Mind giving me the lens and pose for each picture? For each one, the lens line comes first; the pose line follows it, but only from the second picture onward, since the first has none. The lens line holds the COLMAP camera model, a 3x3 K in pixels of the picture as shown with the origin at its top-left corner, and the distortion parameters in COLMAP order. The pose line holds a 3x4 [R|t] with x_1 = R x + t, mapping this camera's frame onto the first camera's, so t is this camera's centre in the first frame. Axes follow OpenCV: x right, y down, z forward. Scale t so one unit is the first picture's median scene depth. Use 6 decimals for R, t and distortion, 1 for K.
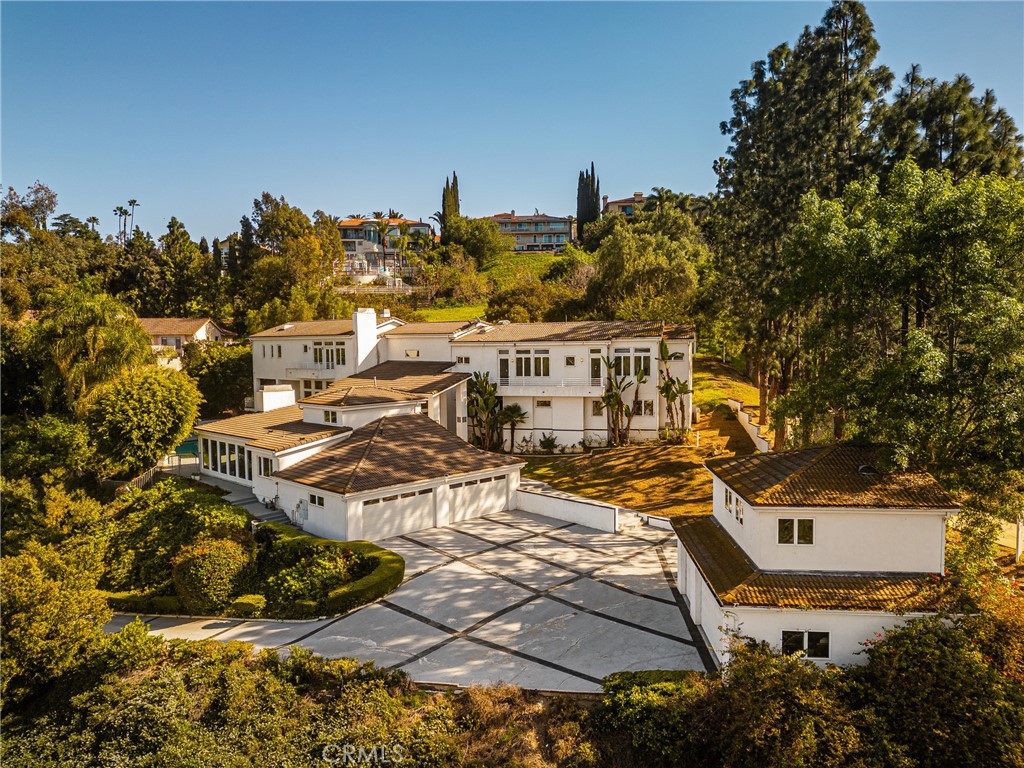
lens RADIAL K [[735.0, 0, 512.0], [0, 735.0, 384.0], [0, 0, 1]] dist [0.019581, -0.003548]
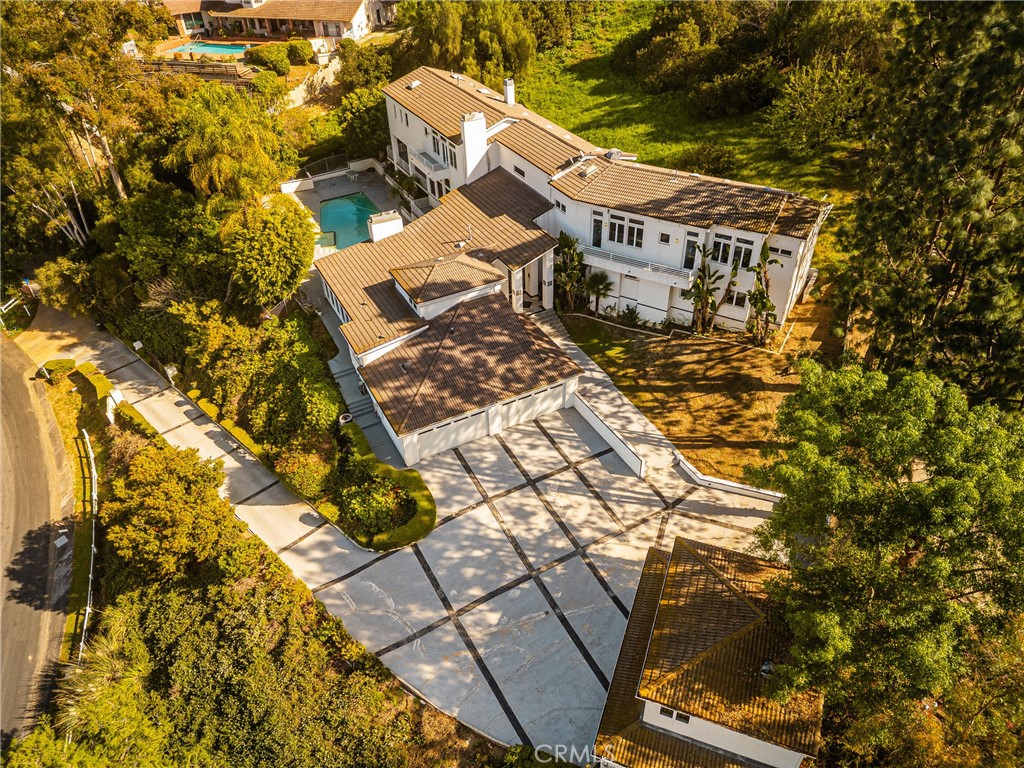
lens RADIAL K [[697.4, 0, 512.0], [0, 697.4, 384.0], [0, 0, 1]] dist [0.042013, -0.002220]
pose [[0.953786, 0.171779, -0.246546, 0.180149], [0.000299, 0.819942, 0.572447, -0.479070], [0.300488, -0.546065, 0.781997, 0.190282]]
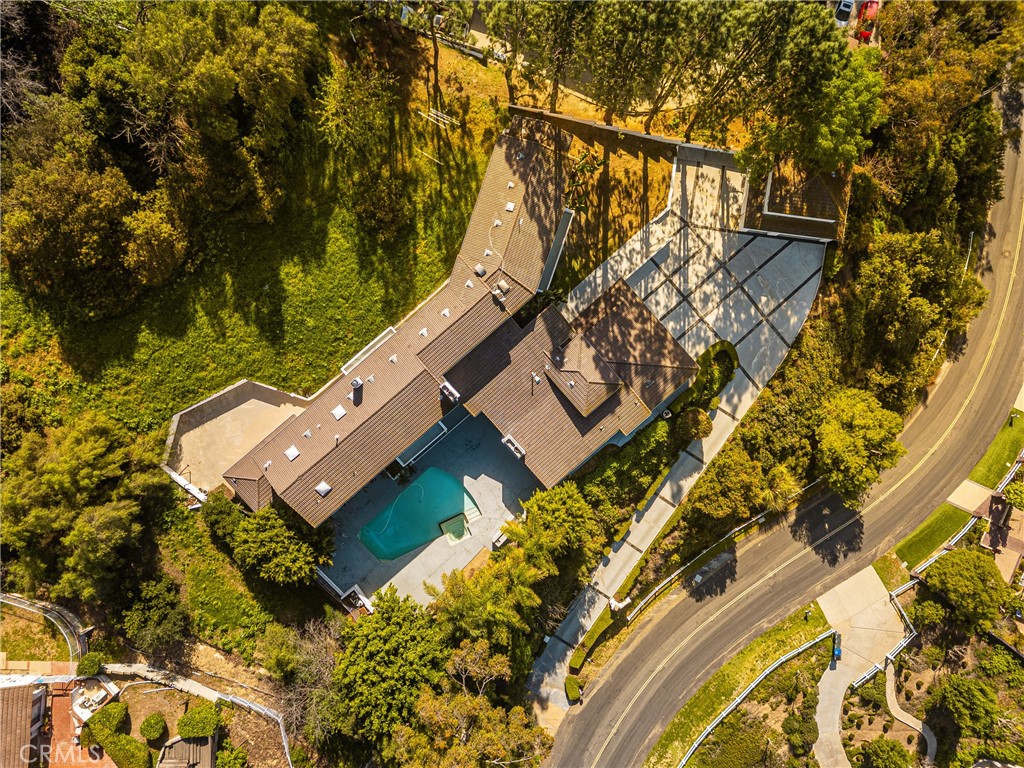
lens RADIAL K [[697.4, 0, 512.0], [0, 697.4, 384.0], [0, 0, 1]] dist [0.042013, -0.002220]
pose [[0.072017, -0.997257, -0.017091, -0.234347], [0.069325, -0.012089, 0.997521, -1.644290], [-0.994991, -0.073023, 0.068264, 1.194874]]
